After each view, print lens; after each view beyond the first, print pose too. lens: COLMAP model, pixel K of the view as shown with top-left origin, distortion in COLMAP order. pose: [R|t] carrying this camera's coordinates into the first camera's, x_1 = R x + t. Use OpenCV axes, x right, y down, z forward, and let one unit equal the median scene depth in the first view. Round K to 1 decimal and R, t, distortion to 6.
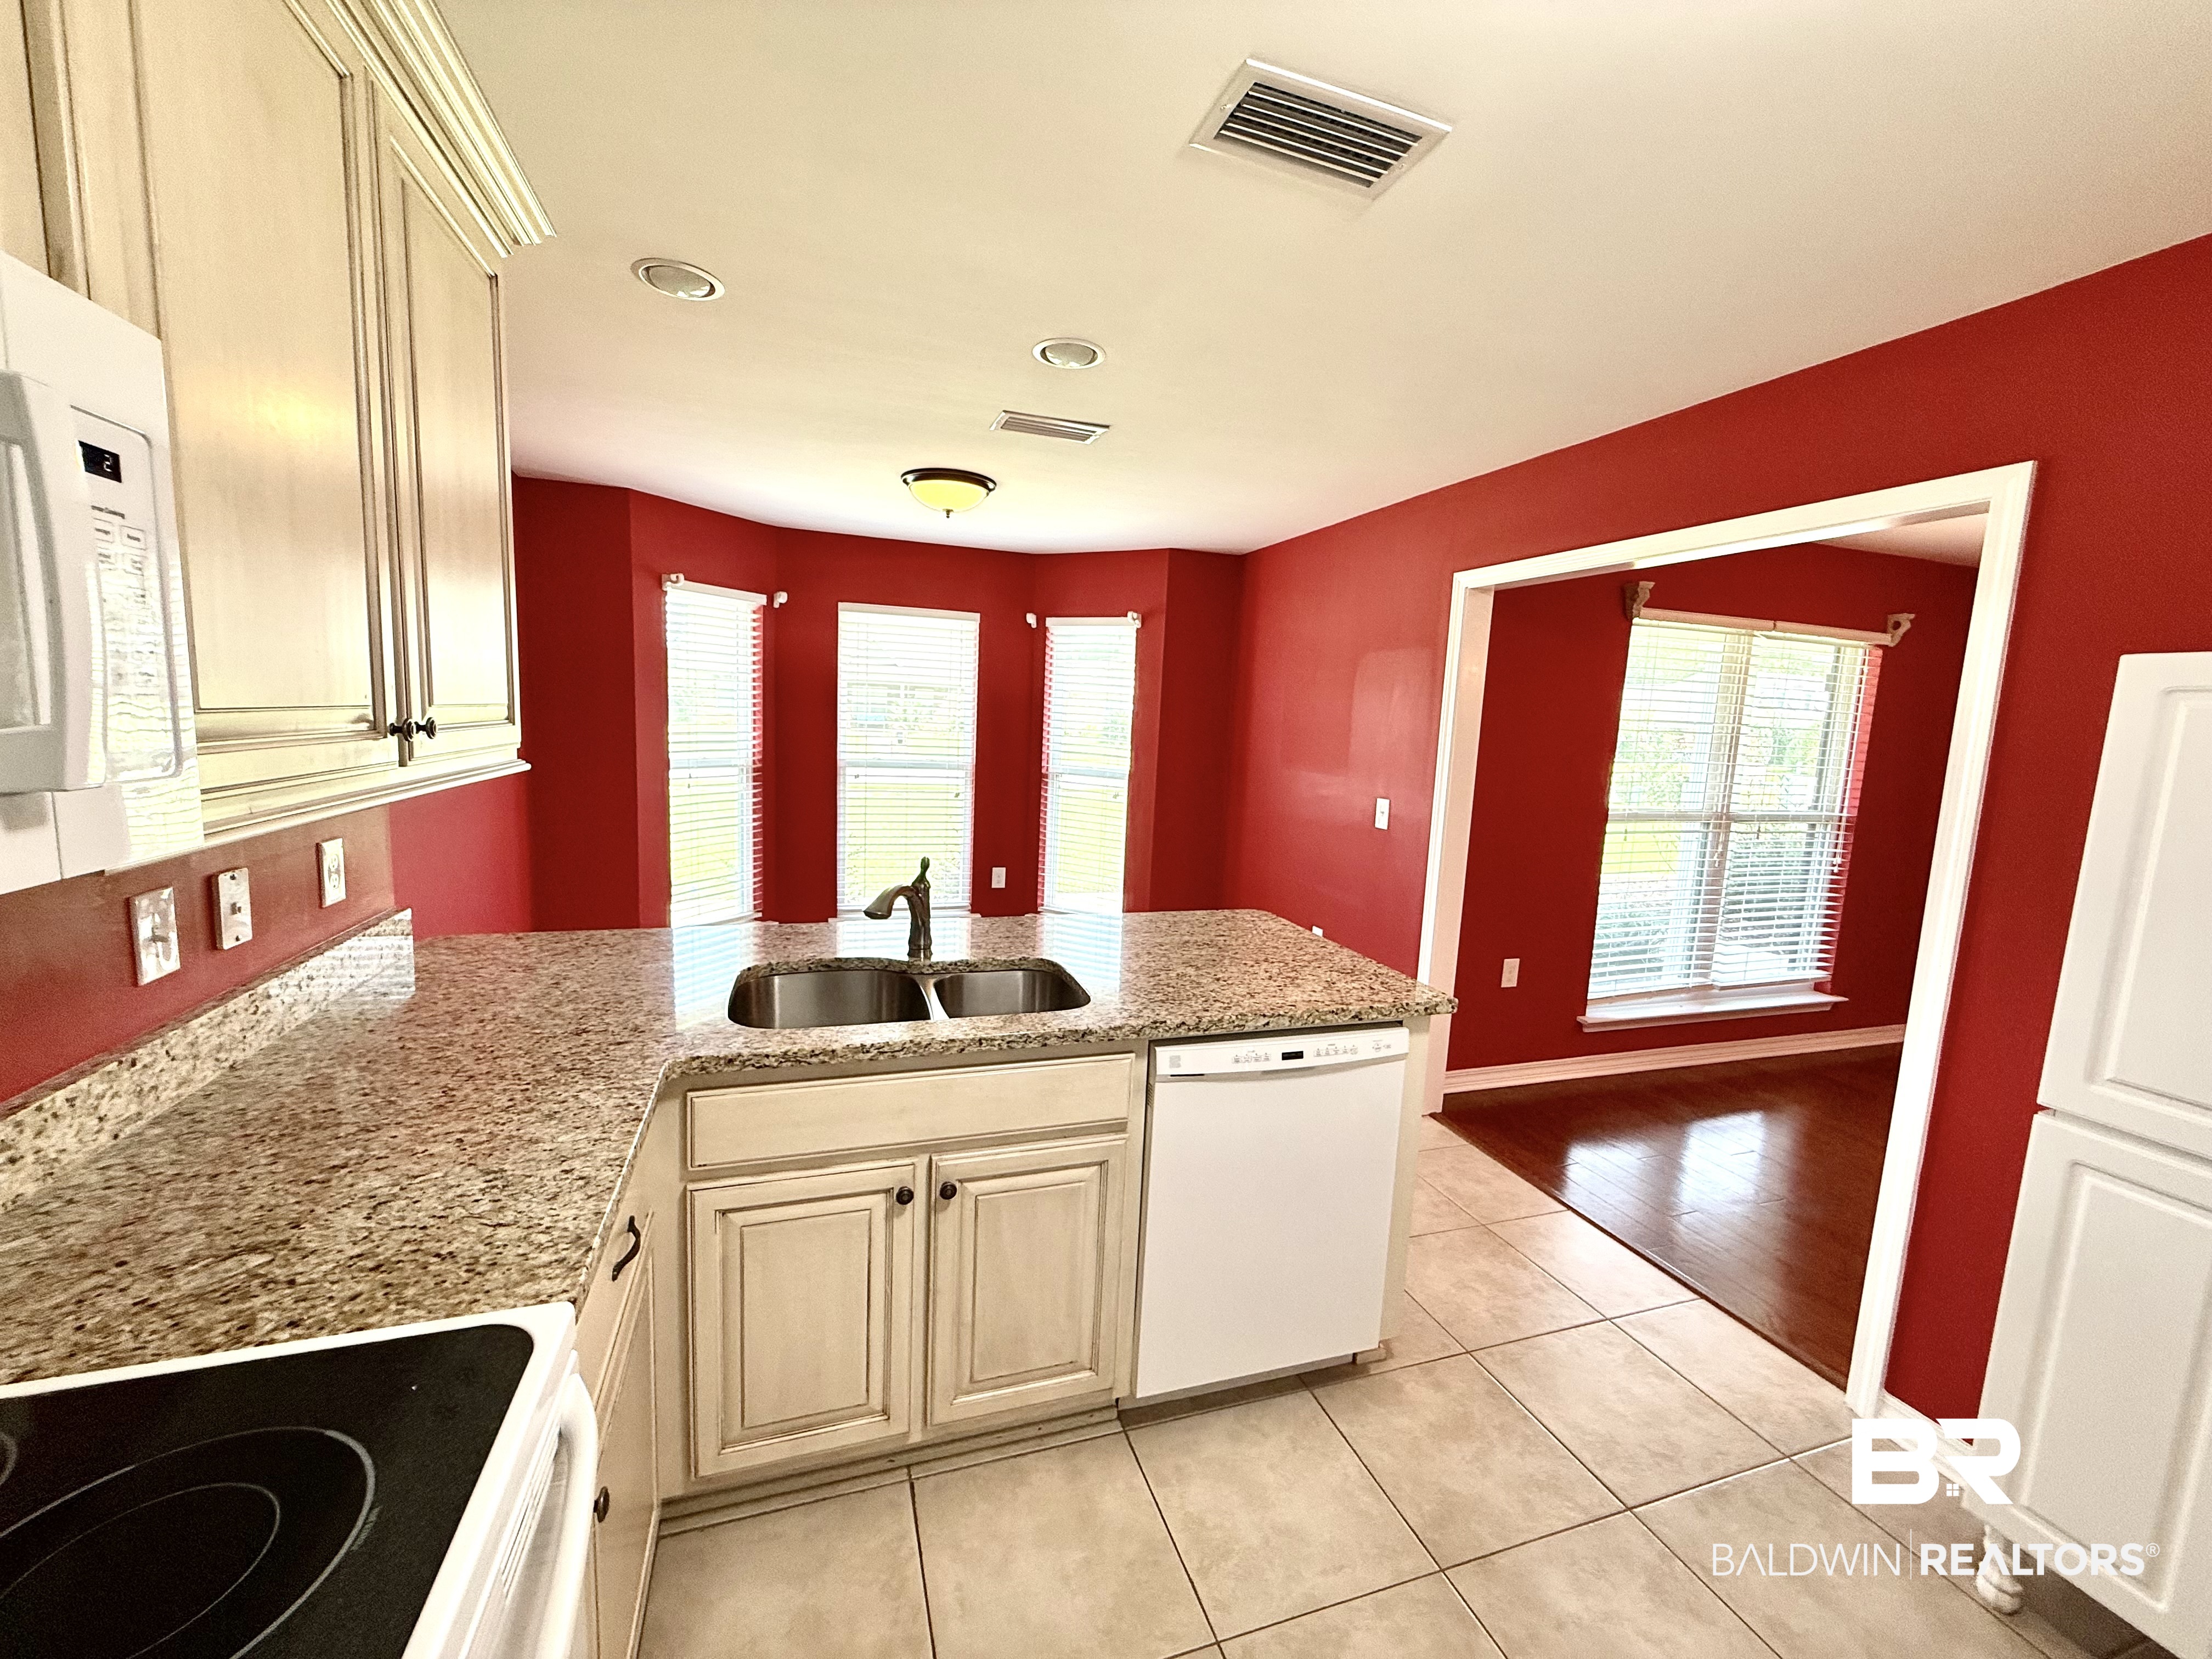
lens RADIAL K [[882.2, 0, 1097.2], [0, 882.2, 818.8], [0, 0, 1]] dist [-0.004500, 0.000062]
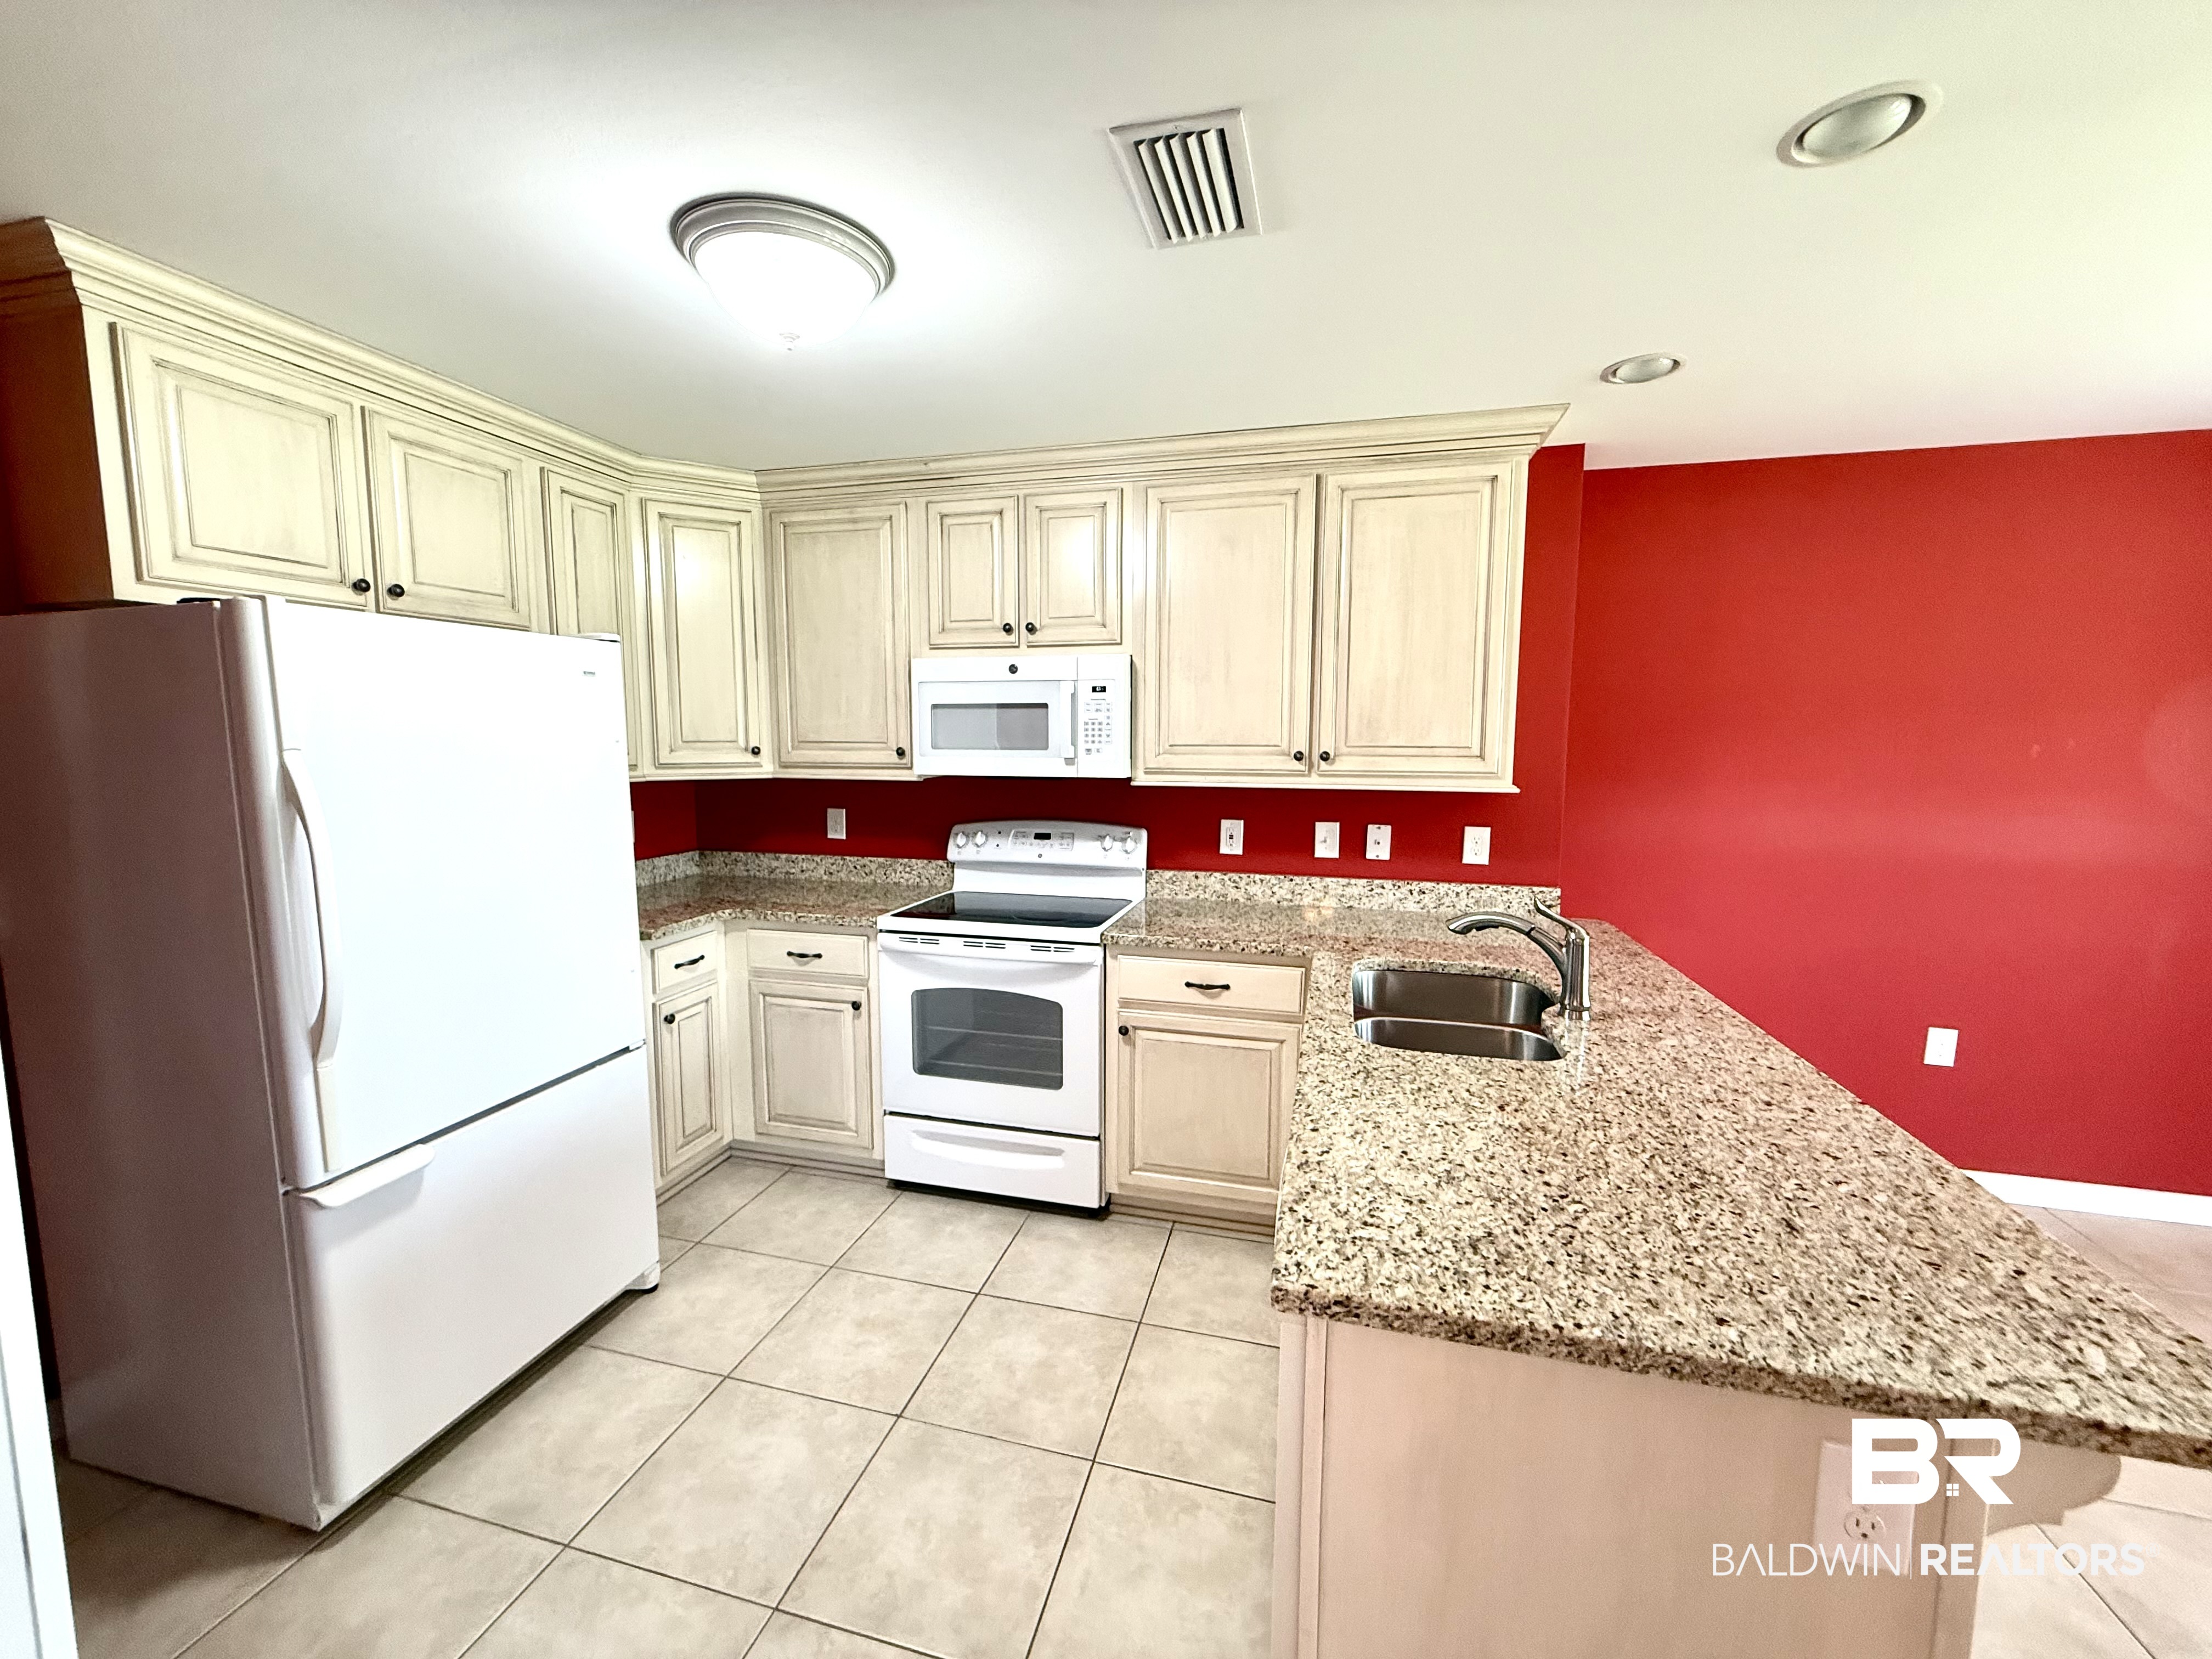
lens RADIAL K [[882.2, 0, 1100.7], [0, 882.2, 830.7], [0, 0, 1]] dist [-0.004500, 0.000062]
pose [[-0.550839, 0.044261, -0.833437, 0.884923], [-0.129470, 0.981973, 0.137720, -0.100216], [0.824508, 0.183767, -0.535179, 1.173123]]
